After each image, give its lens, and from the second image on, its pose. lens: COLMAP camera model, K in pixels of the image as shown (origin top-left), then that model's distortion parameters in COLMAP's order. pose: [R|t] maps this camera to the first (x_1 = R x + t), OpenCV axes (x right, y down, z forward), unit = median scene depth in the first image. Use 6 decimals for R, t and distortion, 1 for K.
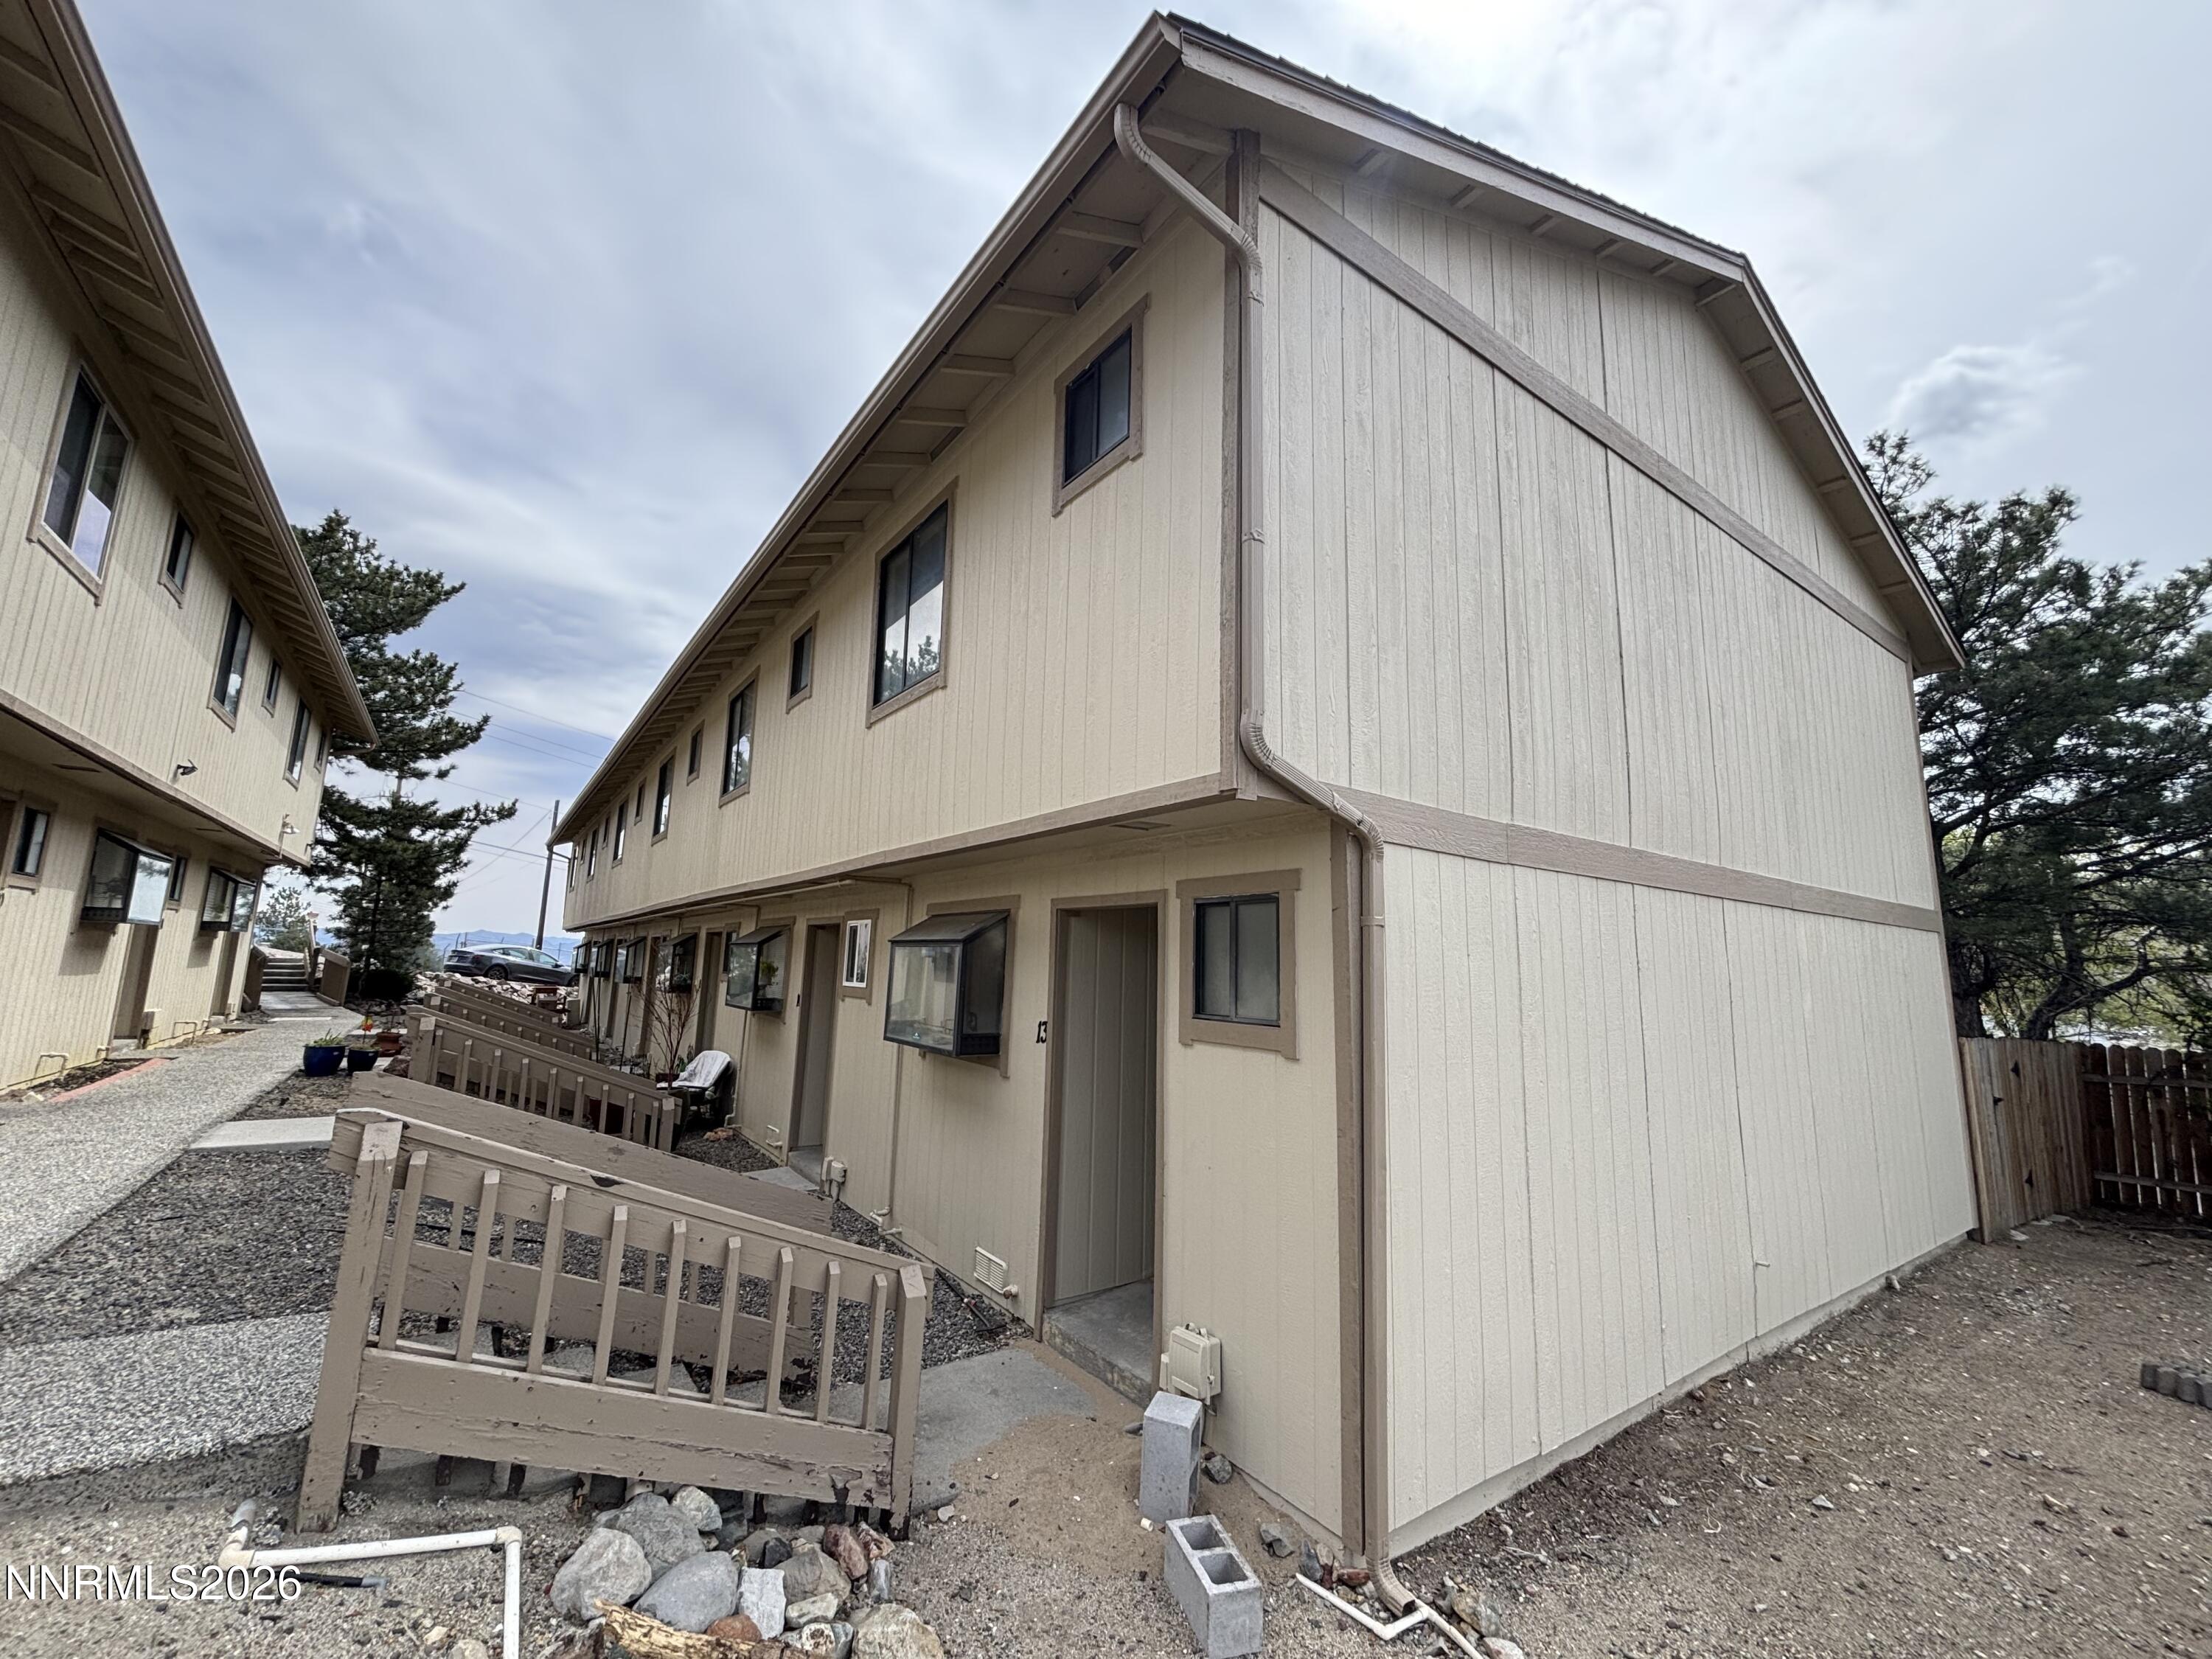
lens RADIAL K [[890.3, 0, 1105.5], [0, 890.3, 816.5], [0, 0, 1]] dist [0.001605, -0.000012]
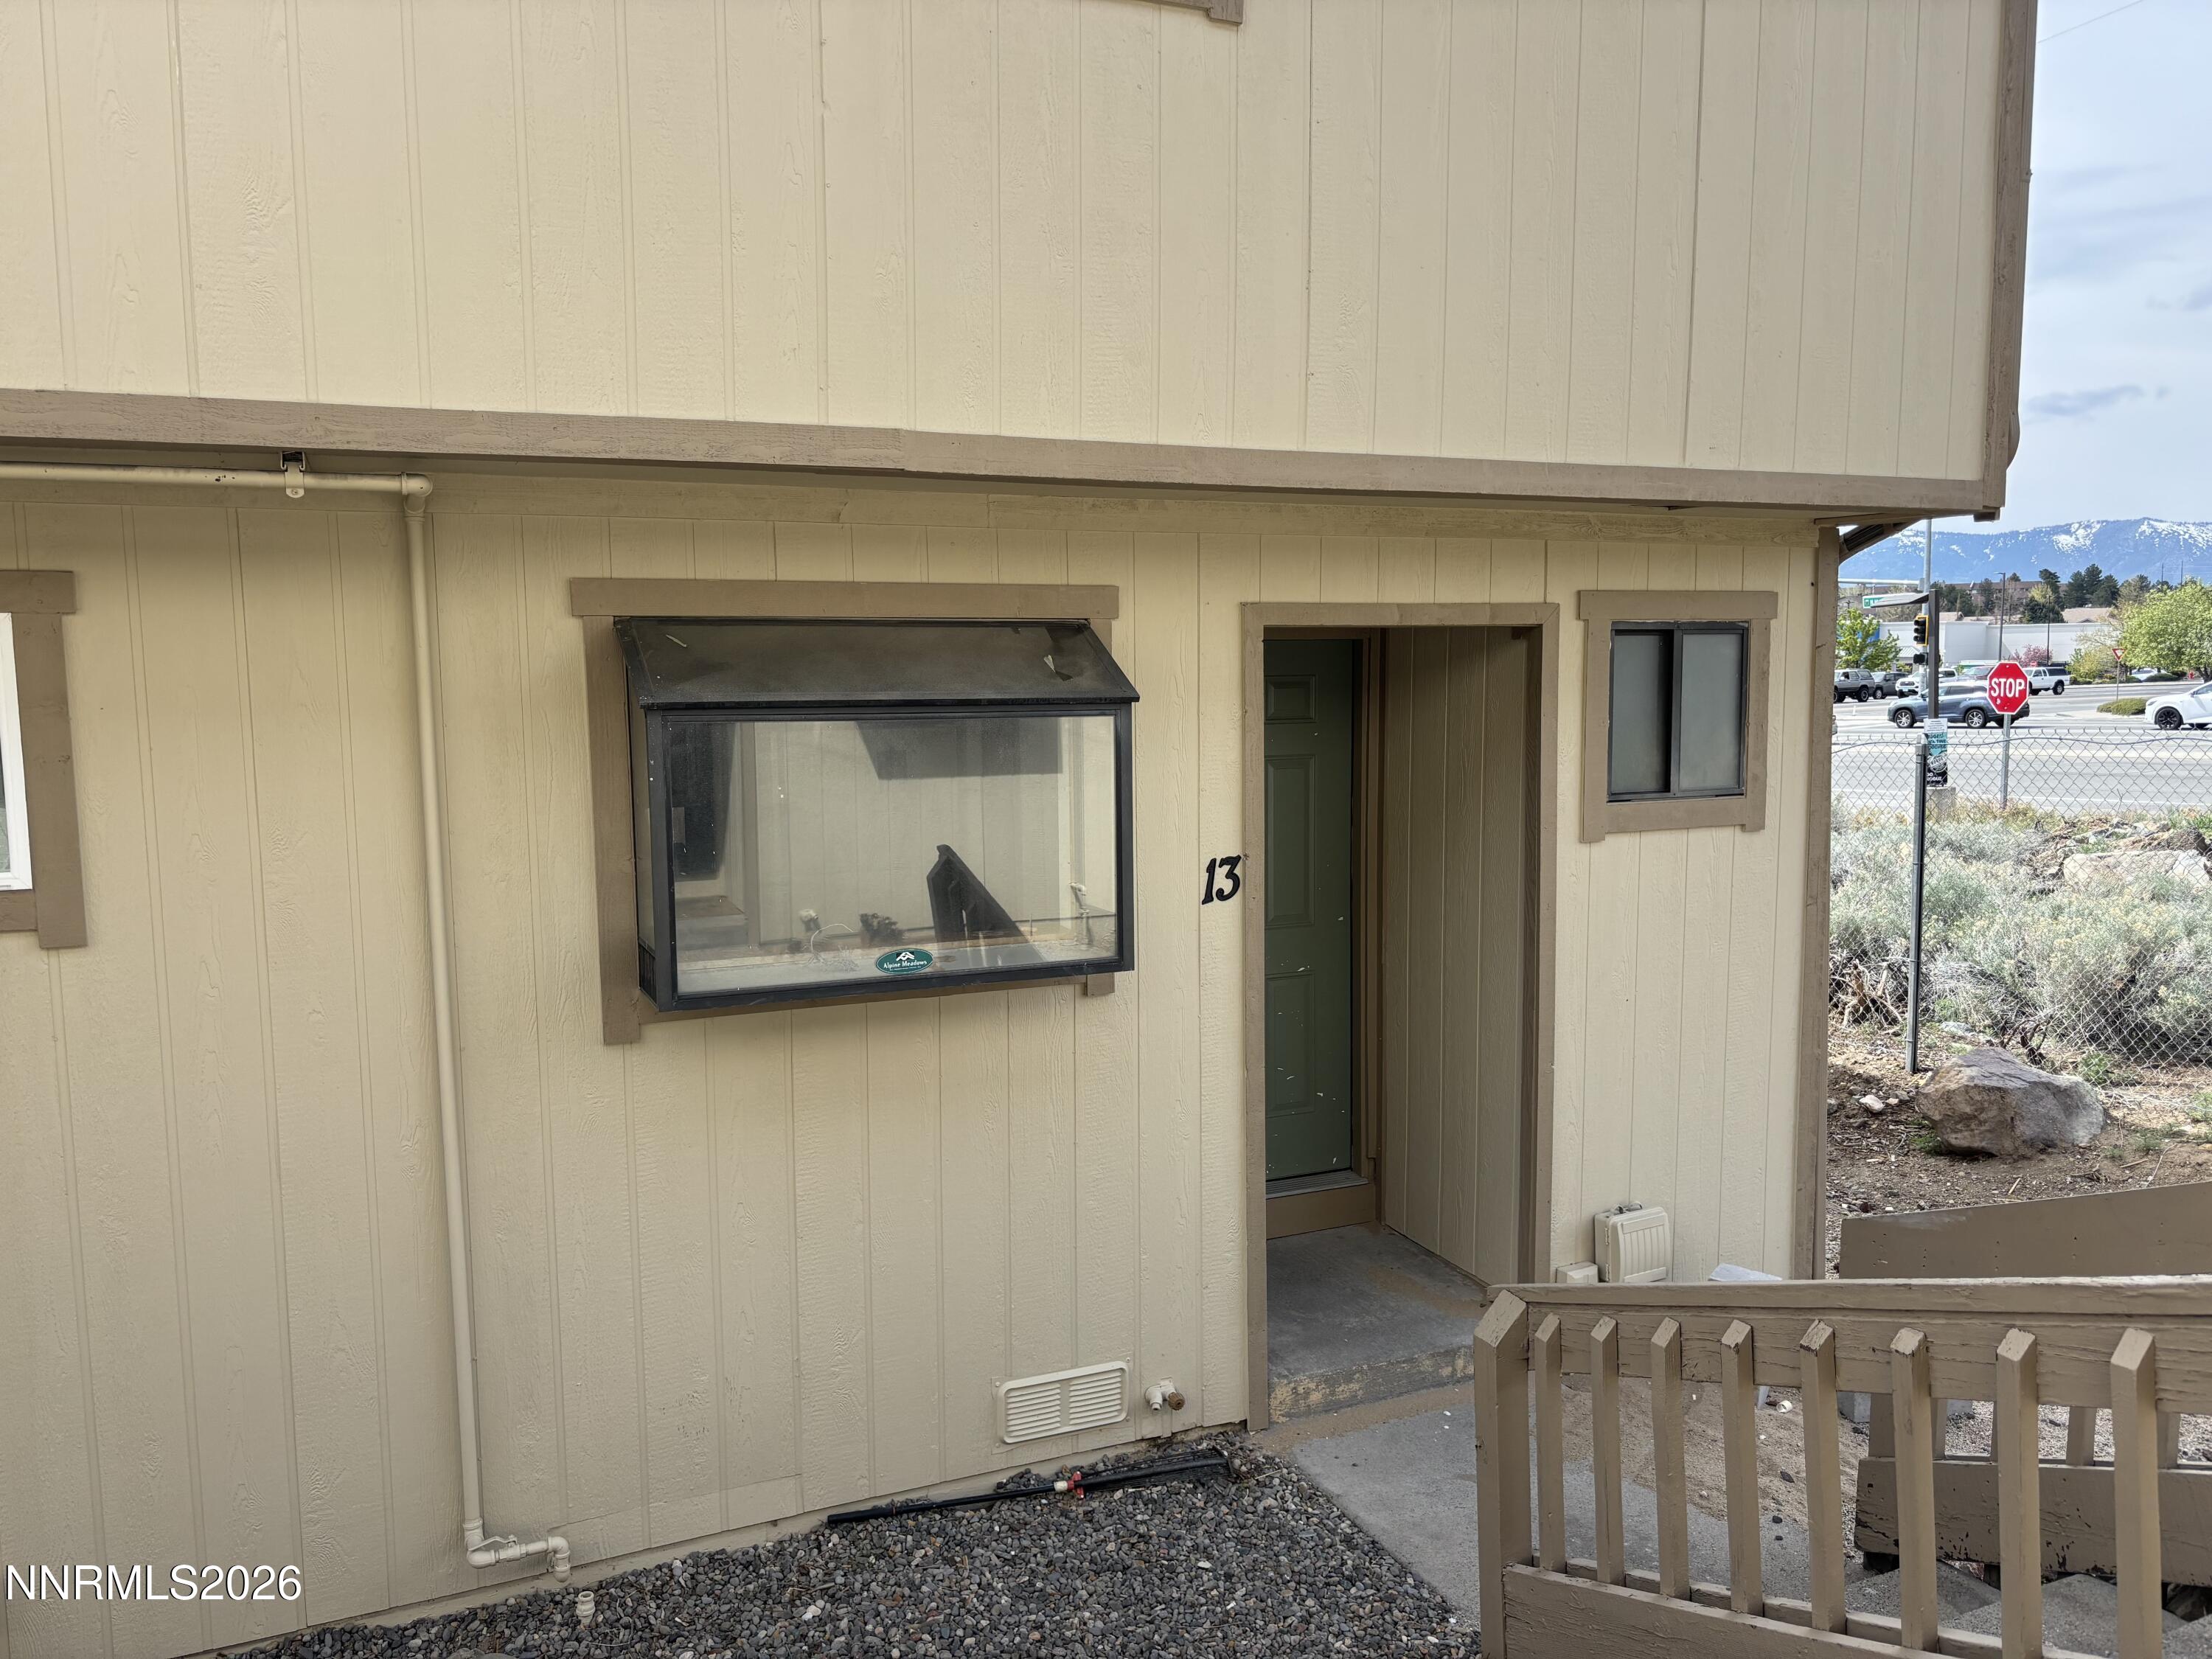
lens RADIAL K [[1662.5, 0, 1103.0], [0, 1662.5, 838.9], [0, 0, 1]] dist [0.021274, -0.030330]
pose [[0.204080, -0.121963, 0.971327, -1.120976], [-0.138816, 0.978578, 0.152039, 0.108560], [-0.969062, -0.165864, 0.182778, 1.054333]]
